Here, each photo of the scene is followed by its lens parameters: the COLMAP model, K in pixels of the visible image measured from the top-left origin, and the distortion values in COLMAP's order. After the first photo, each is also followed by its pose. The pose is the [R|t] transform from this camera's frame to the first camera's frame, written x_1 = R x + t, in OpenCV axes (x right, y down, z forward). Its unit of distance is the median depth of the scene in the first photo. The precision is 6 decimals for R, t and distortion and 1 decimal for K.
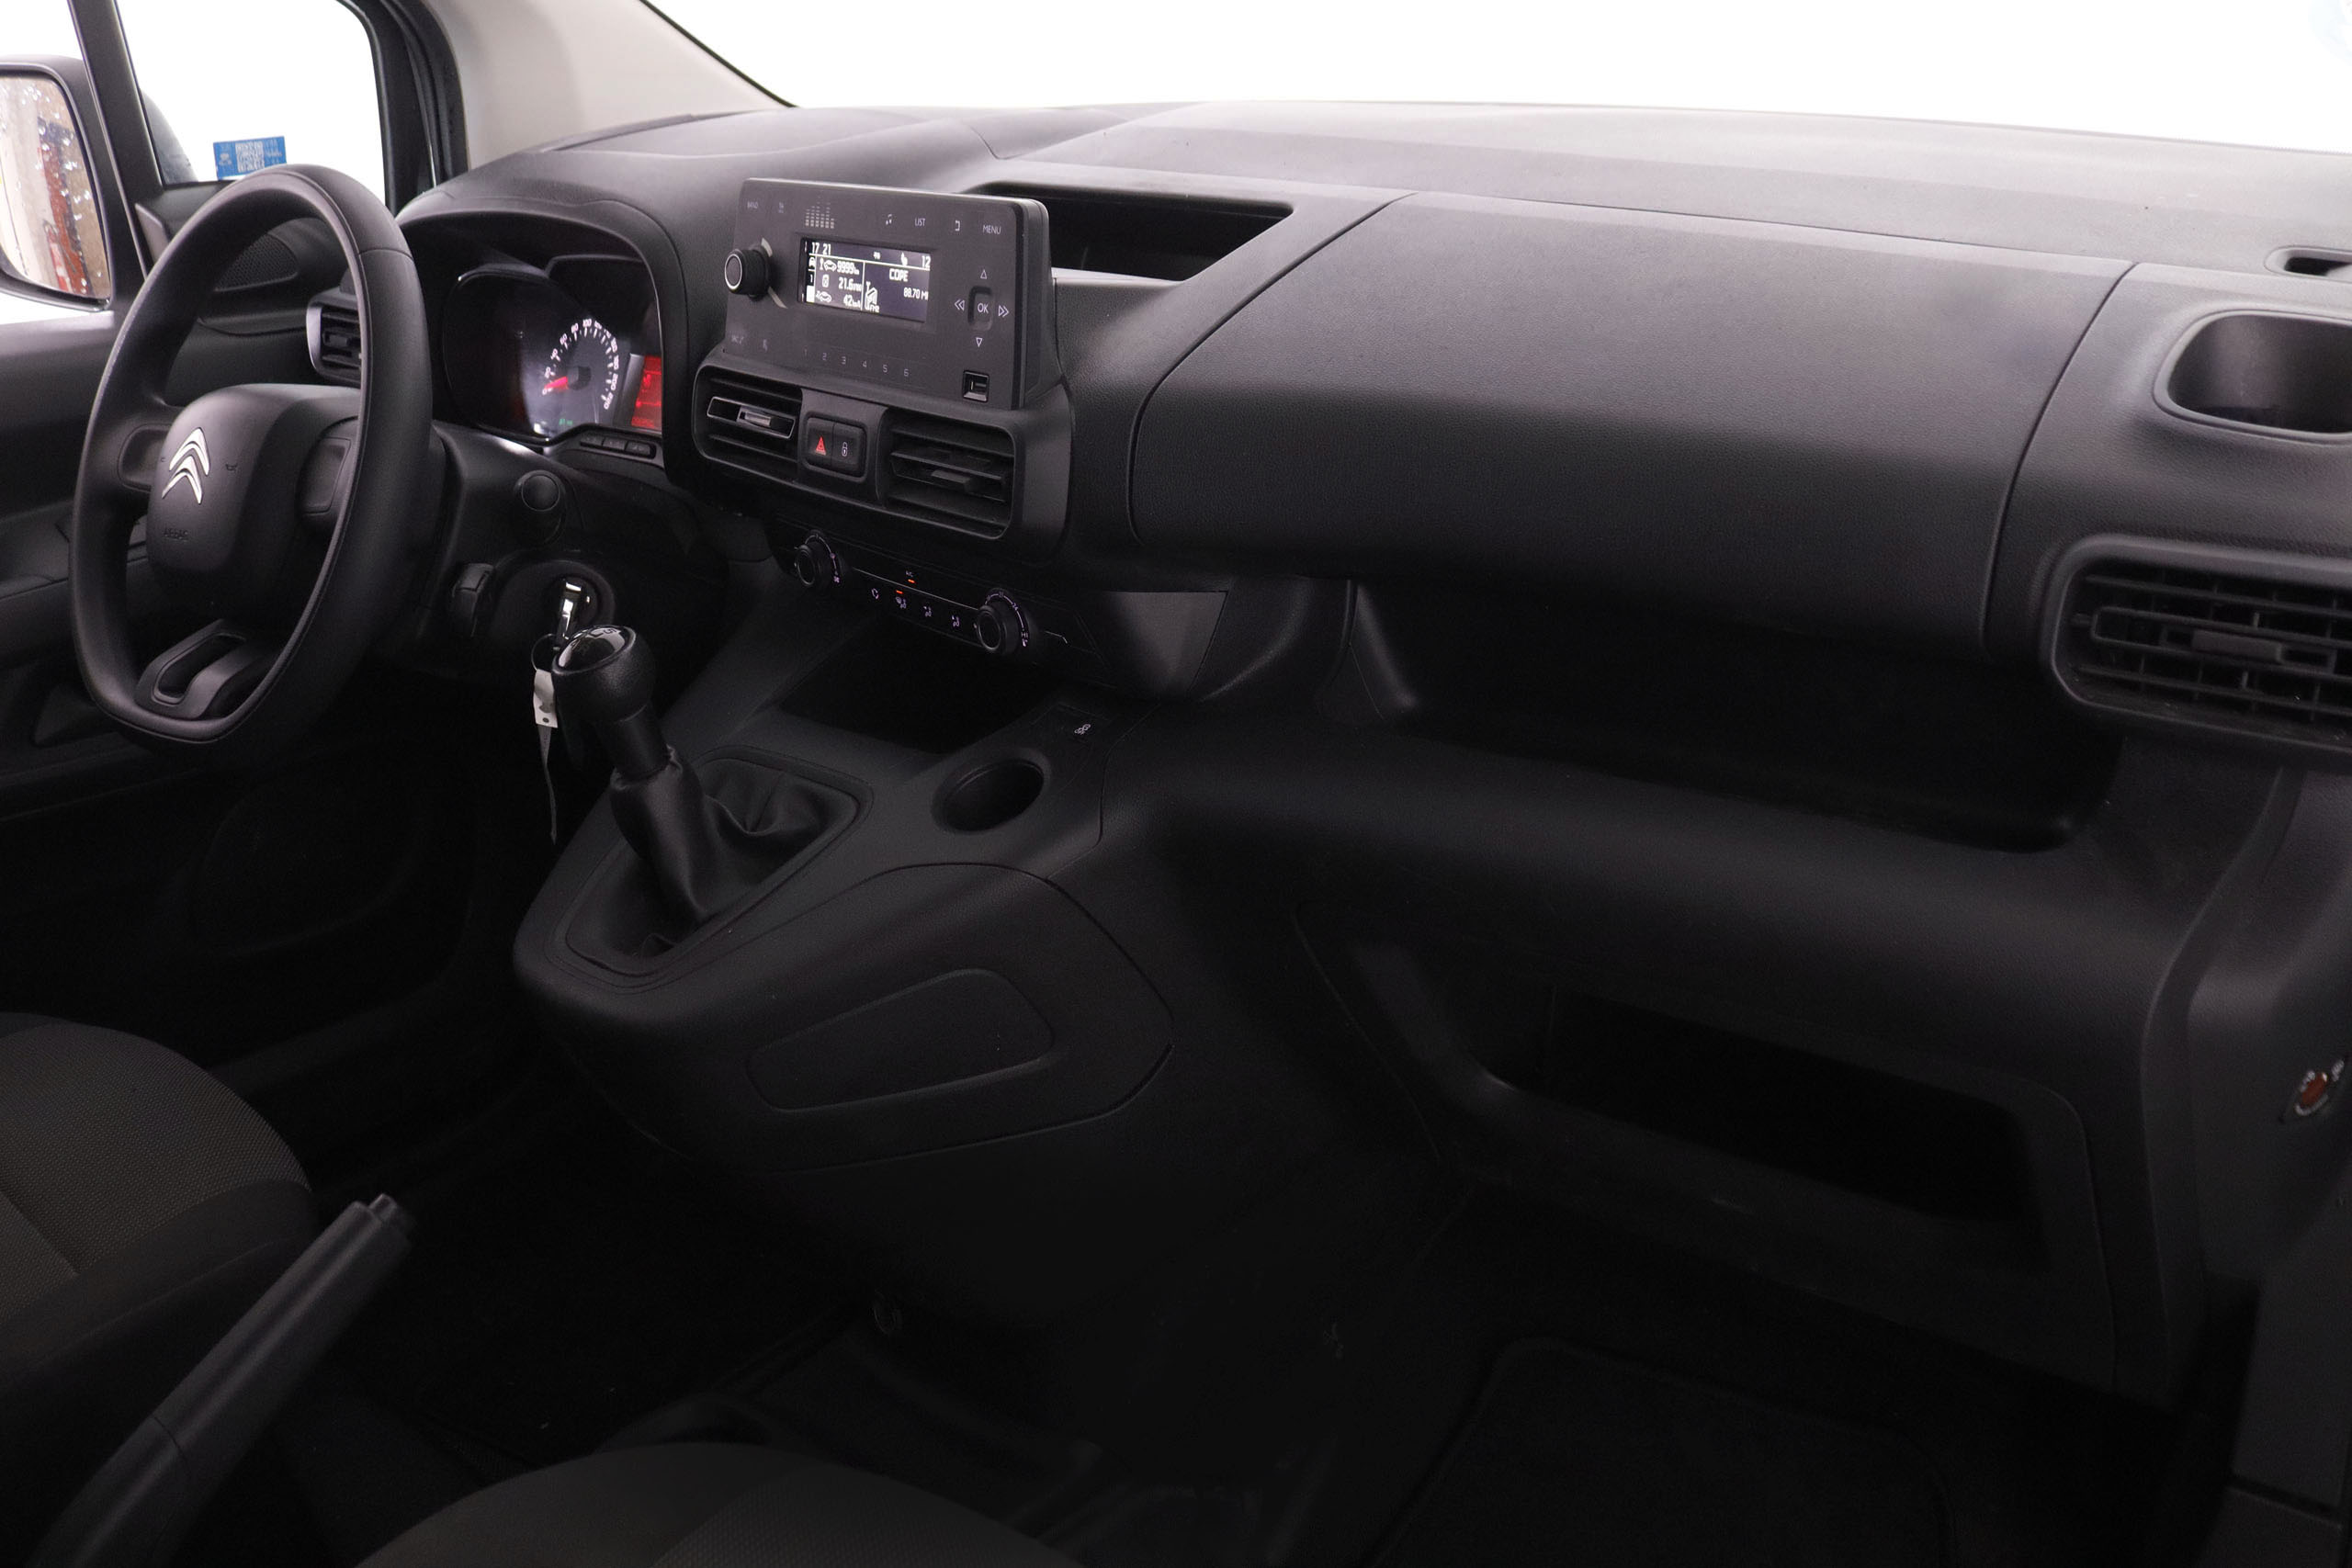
lens RADIAL K [[1908.1, 0, 1184.5], [0, 1908.1, 792.1], [0, 0, 1]] dist [-0.174555, 0.136168]
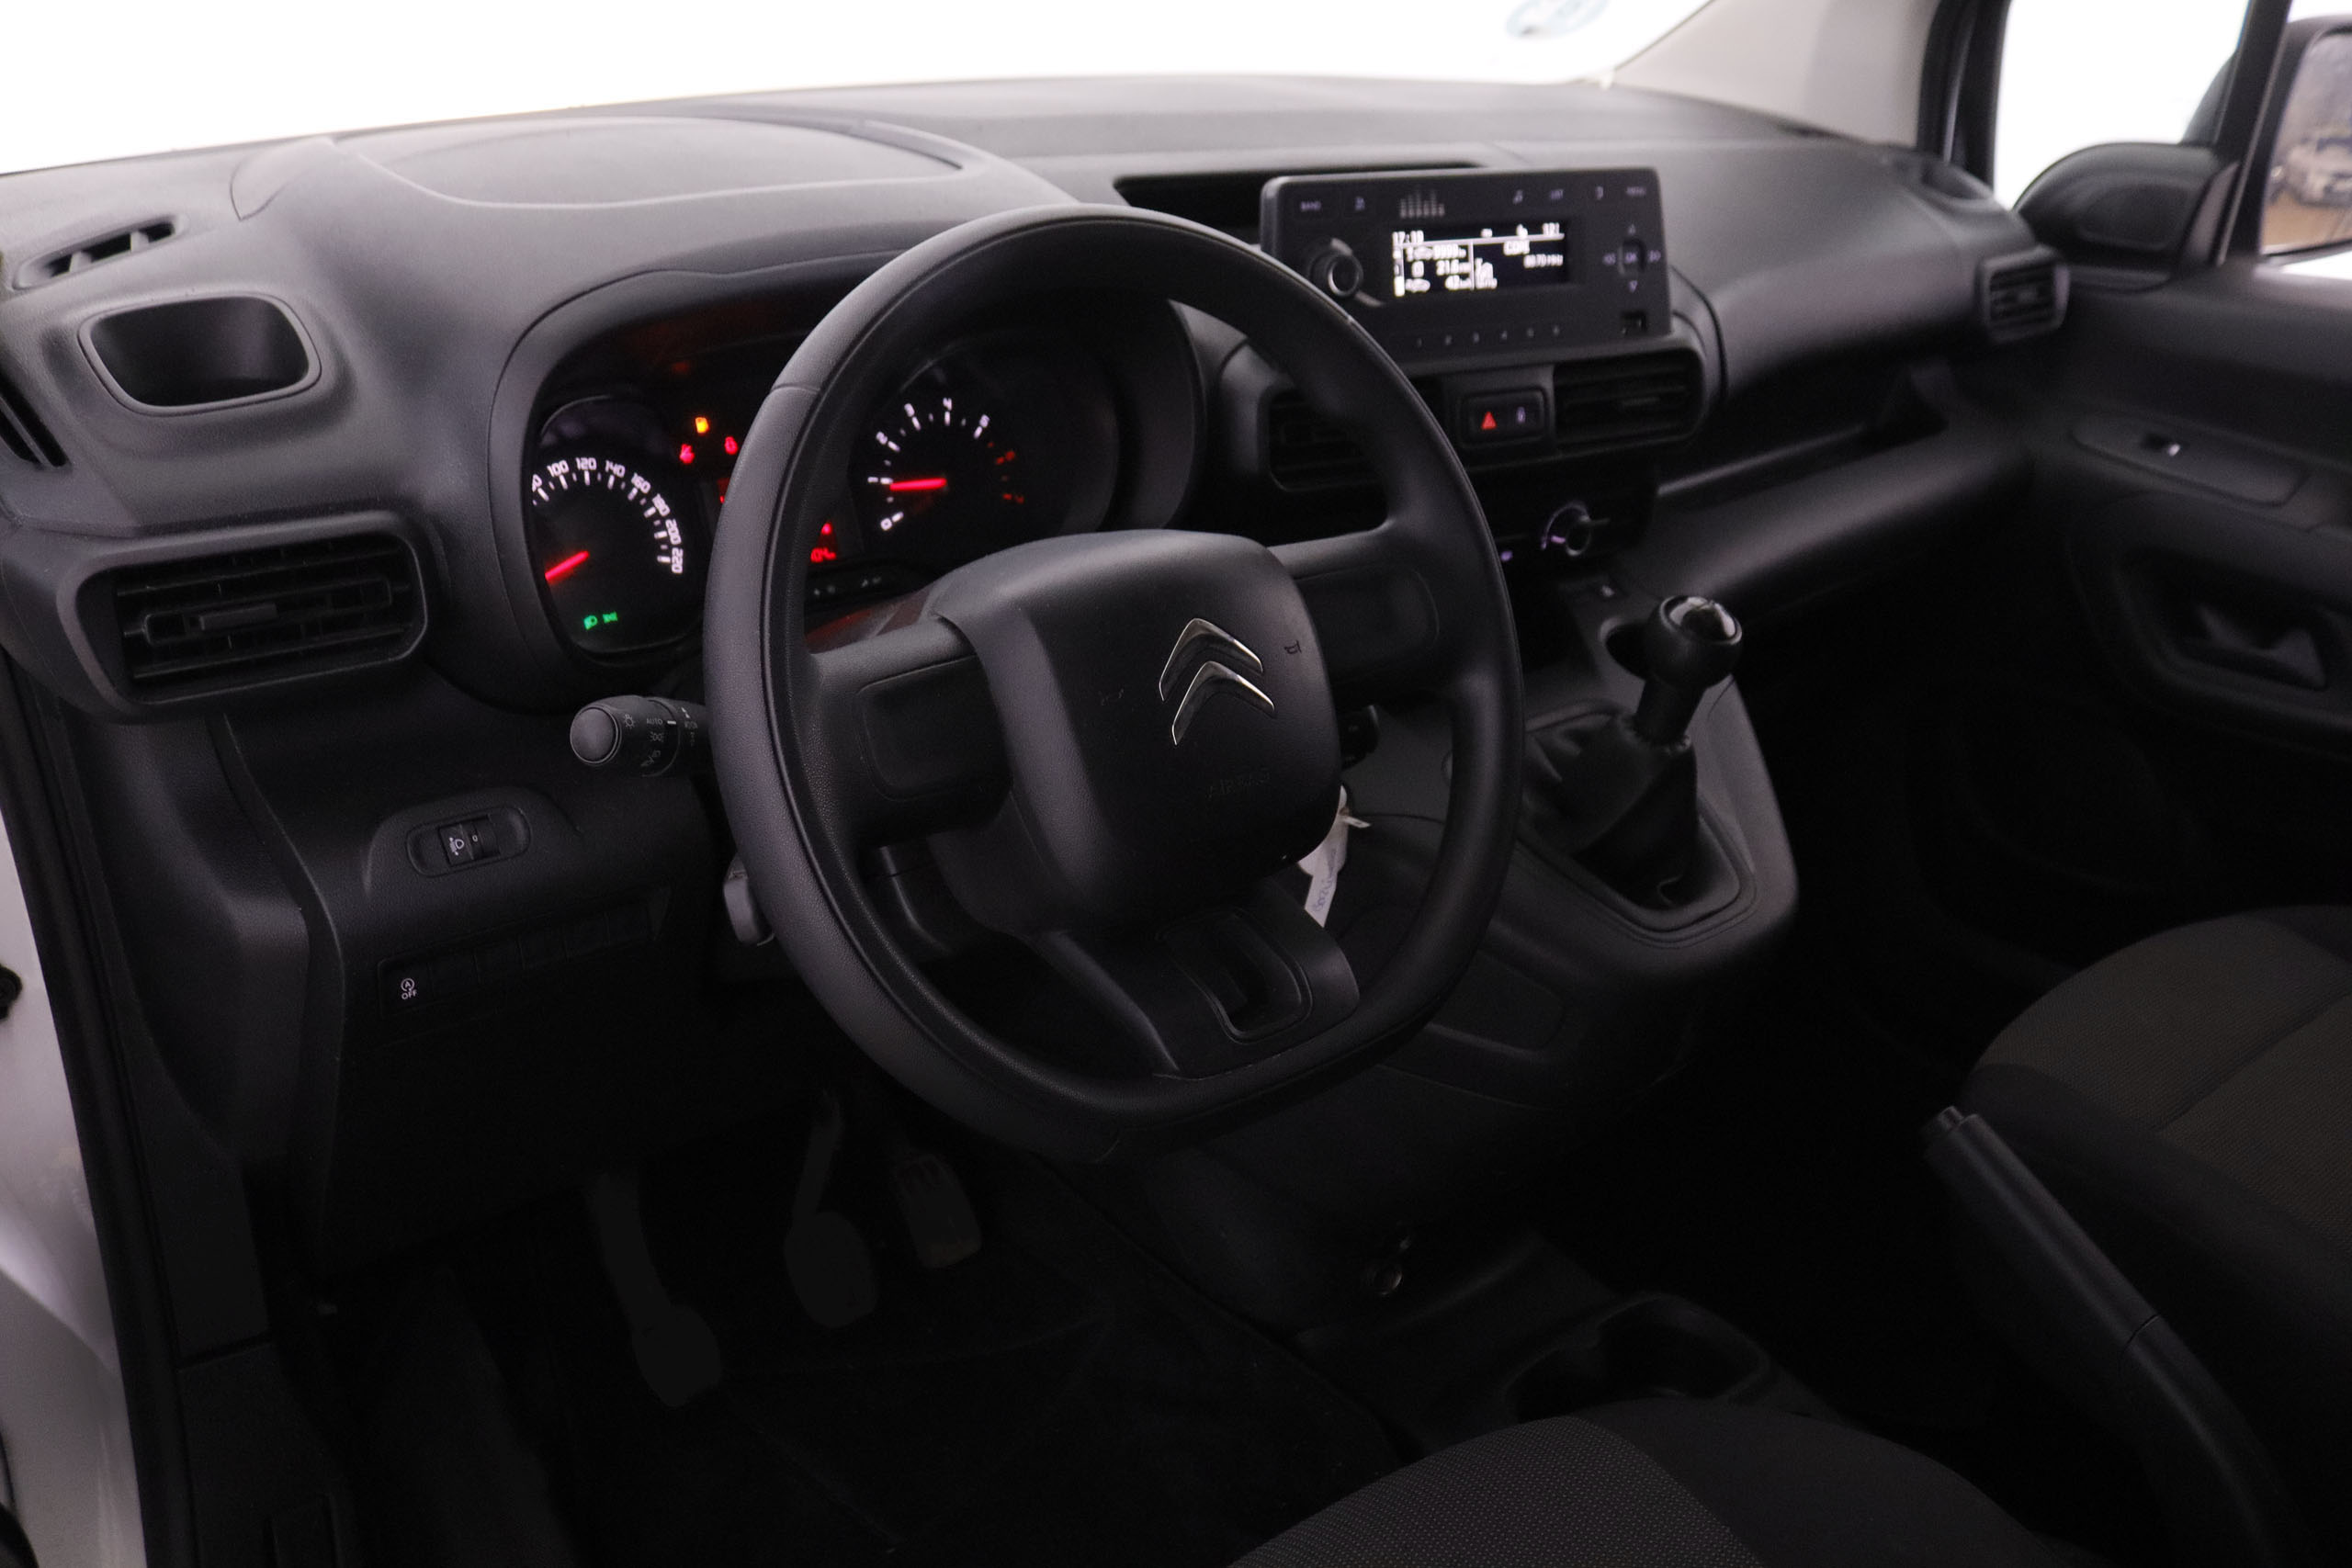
lens RADIAL K [[1908.1, 0, 1179.4], [0, 1908.1, 773.3], [0, 0, 1]] dist [-0.174555, 0.136168]
pose [[0.210345, -0.370286, 0.904789, -1.254862], [0.358322, 0.890290, 0.281050, -0.368424], [-0.909594, 0.265088, 0.319949, 0.883000]]
